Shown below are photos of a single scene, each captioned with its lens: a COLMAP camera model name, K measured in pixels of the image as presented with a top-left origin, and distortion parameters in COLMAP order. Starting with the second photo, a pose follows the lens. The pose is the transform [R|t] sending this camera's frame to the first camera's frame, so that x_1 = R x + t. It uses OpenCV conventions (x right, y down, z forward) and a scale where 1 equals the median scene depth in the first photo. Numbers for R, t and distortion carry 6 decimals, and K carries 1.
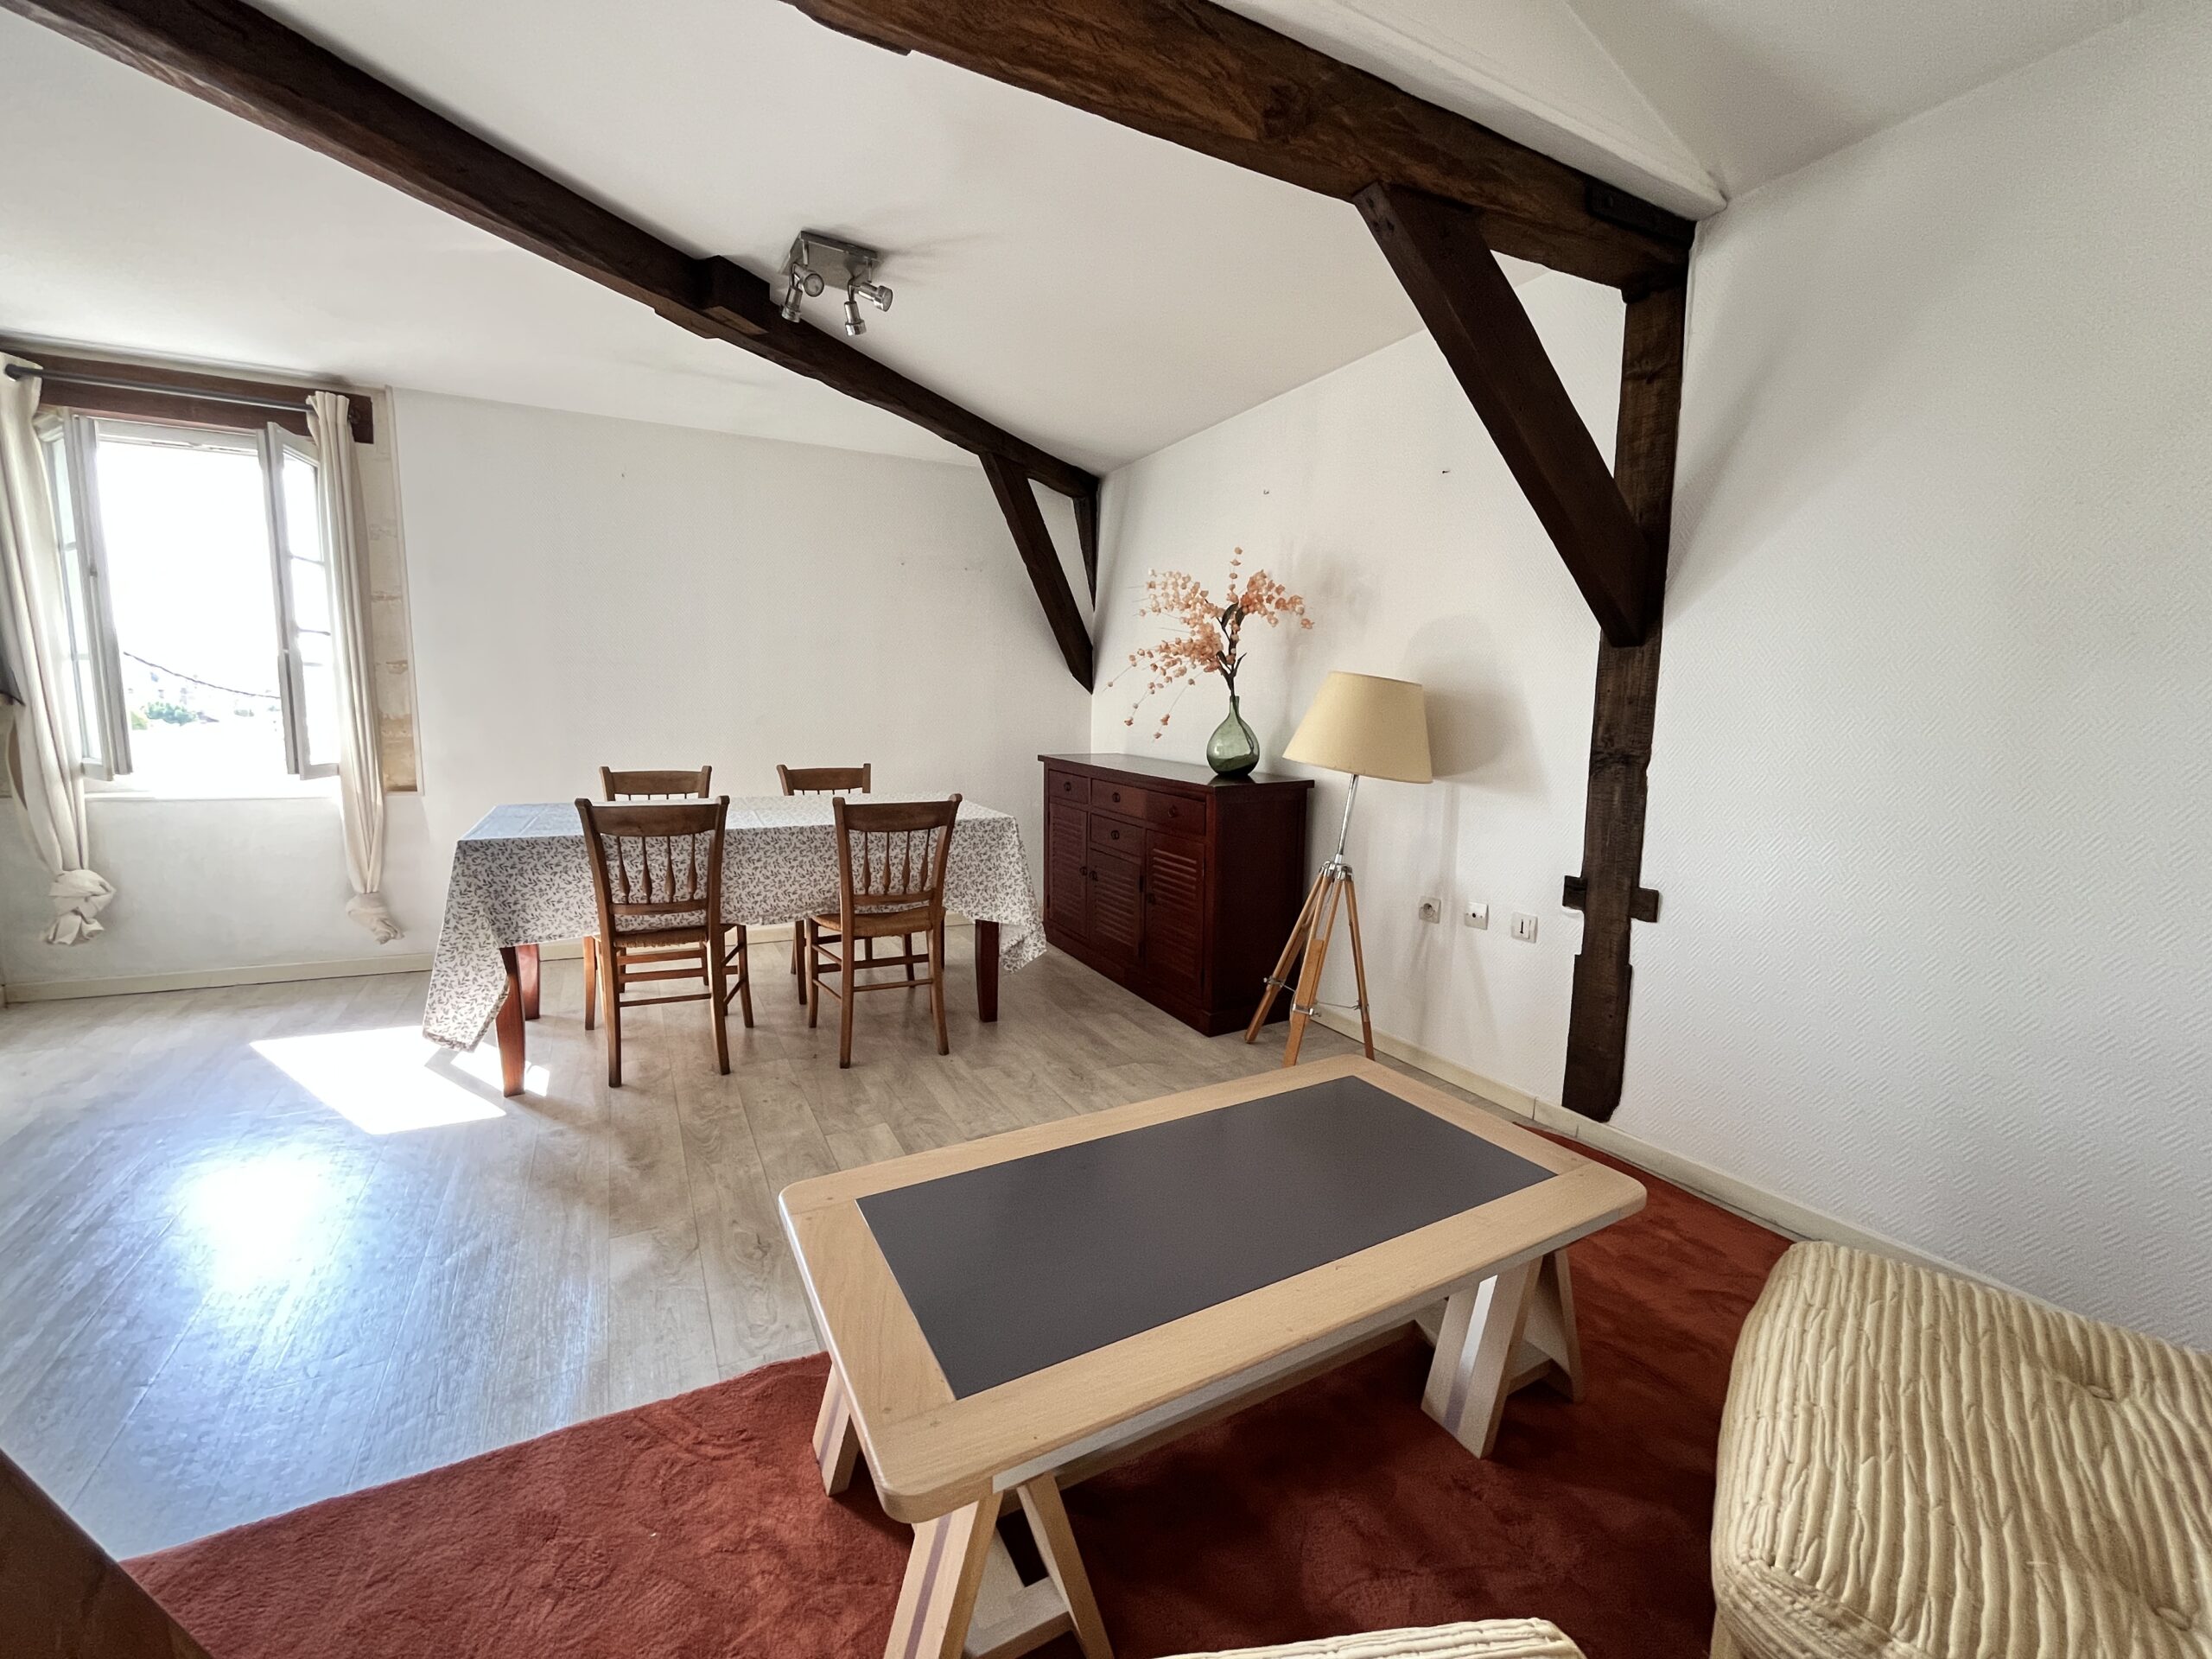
lens RADIAL K [[899.7, 0, 1096.3], [0, 899.7, 829.1], [0, 0, 1]] dist [-0.001889, -0.000066]
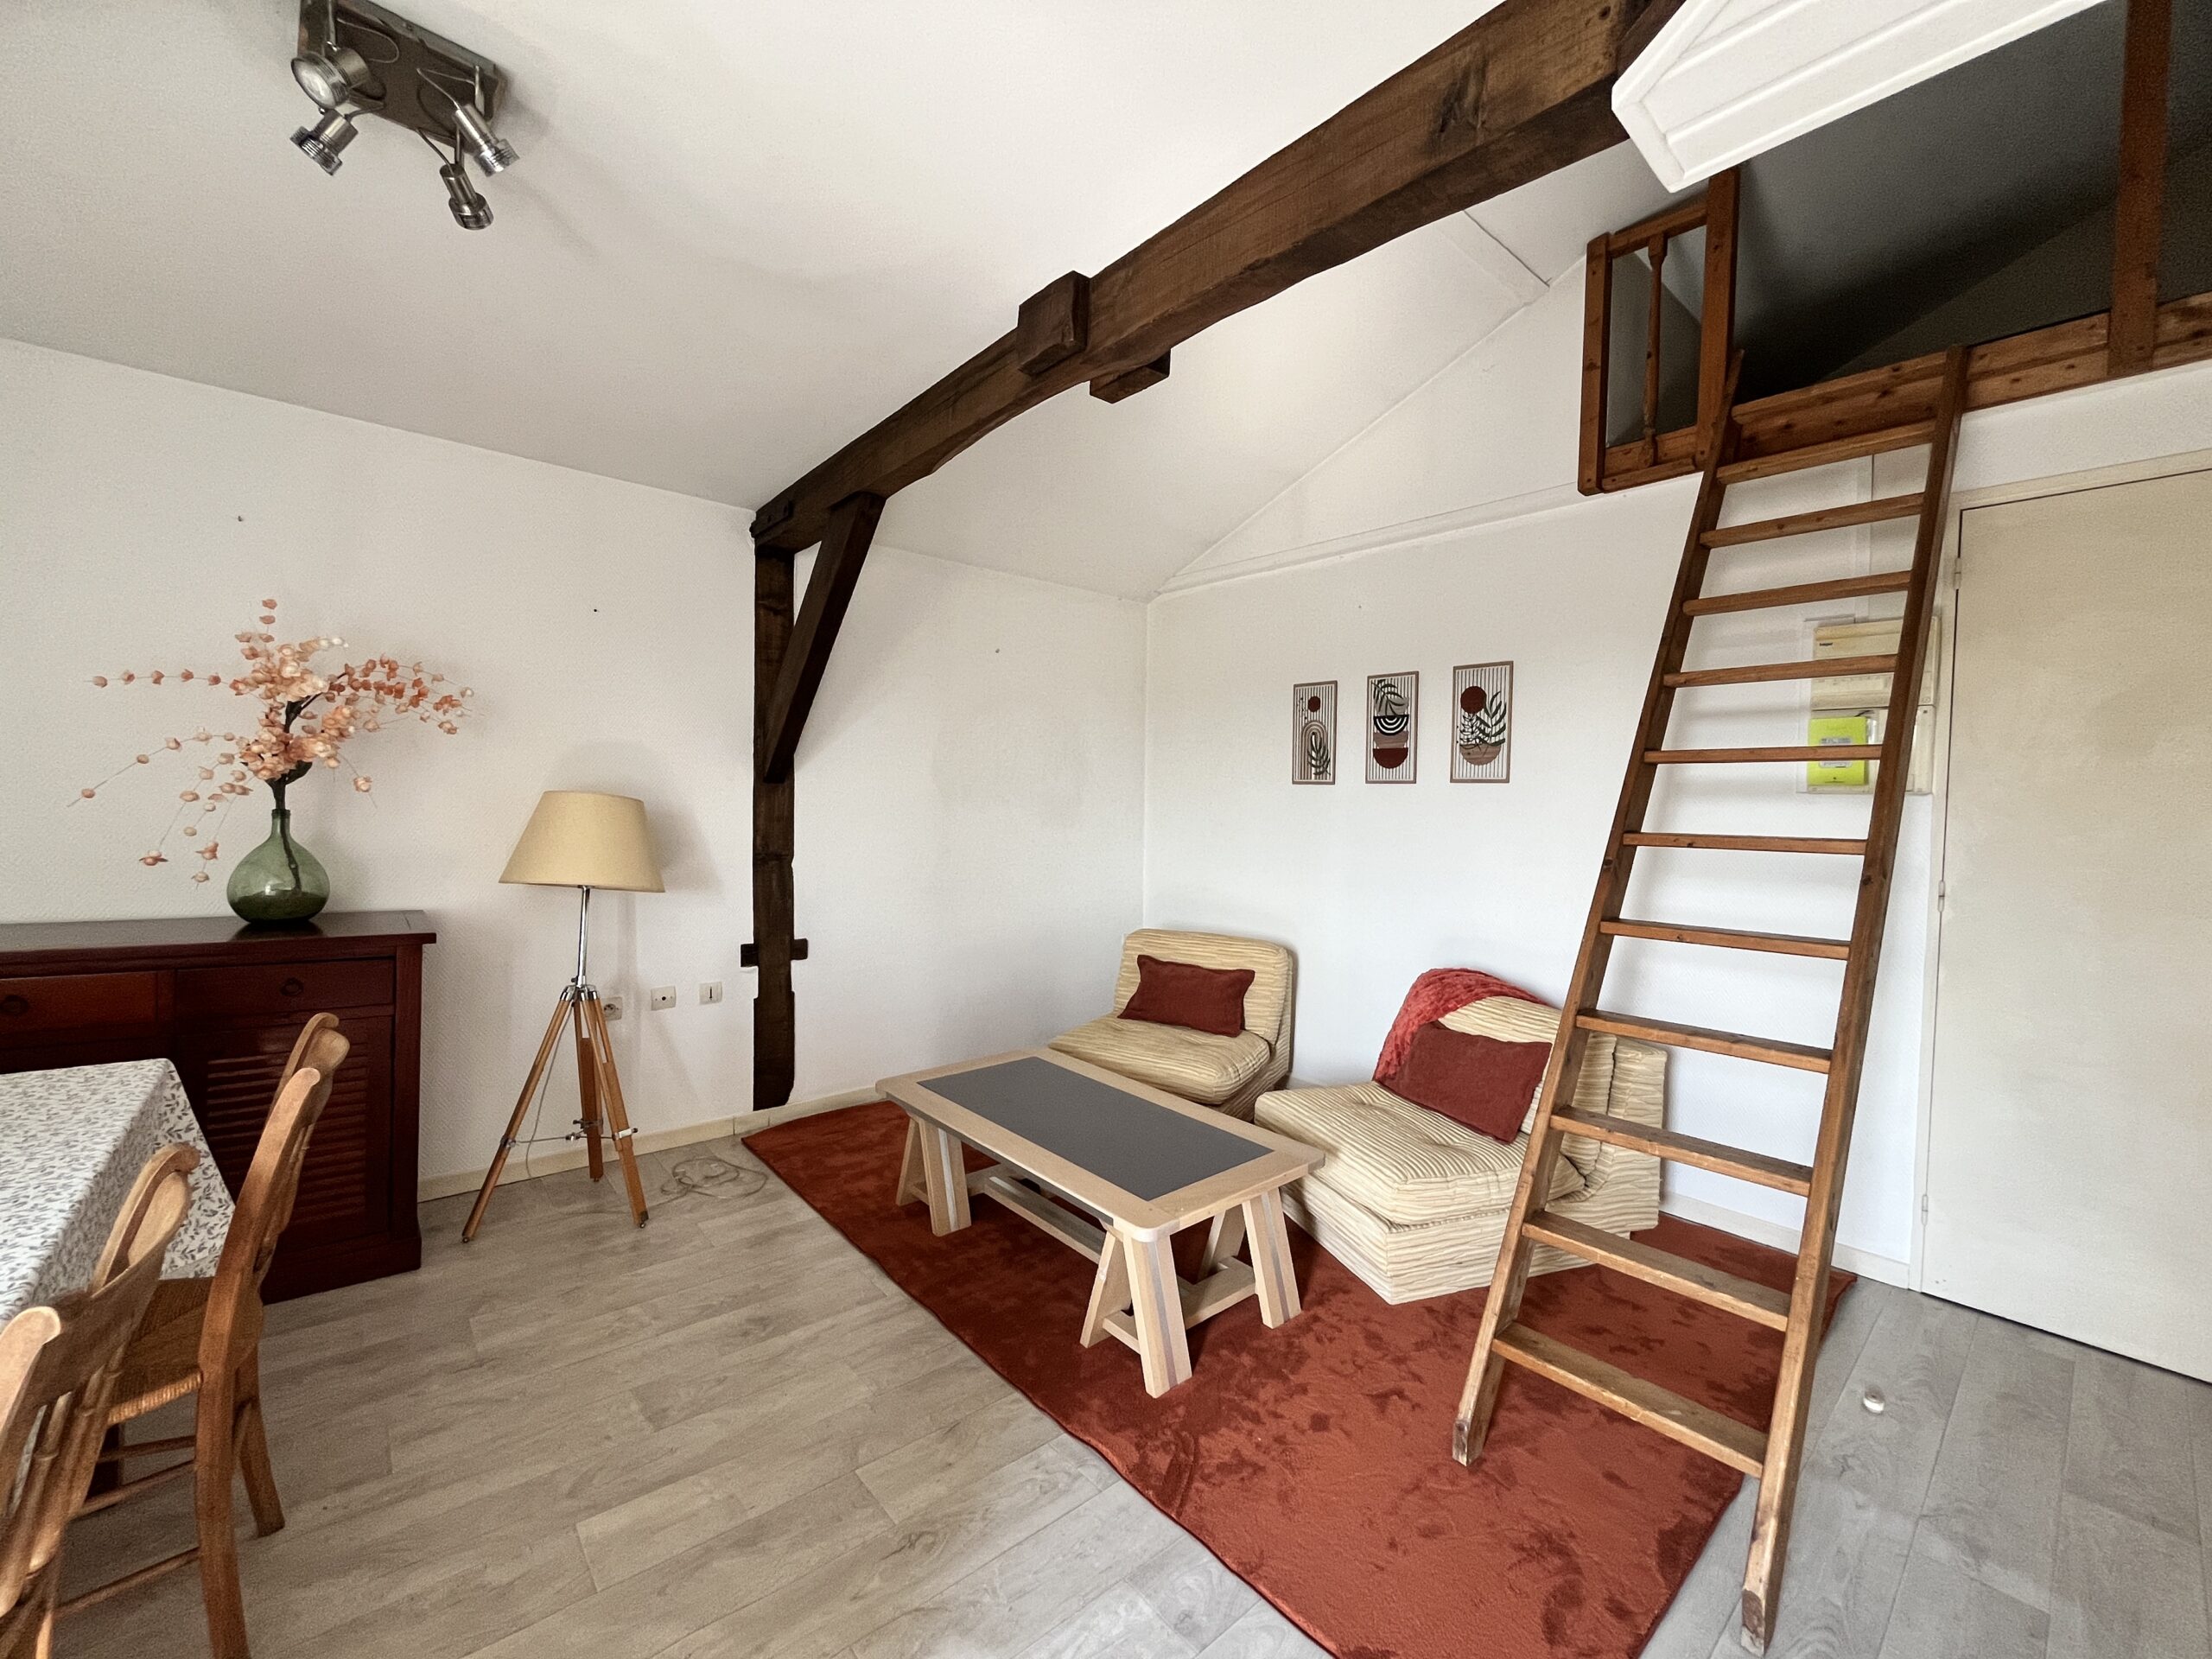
lens RADIAL K [[899.7, 0, 1100.3], [0, 899.7, 834.4], [0, 0, 1]] dist [-0.001889, -0.000066]
pose [[-0.217452, -0.062386, 0.974075, -0.924015], [0.089903, 0.992433, 0.083632, -0.180868], [-0.971922, 0.105759, -0.210198, 0.741830]]
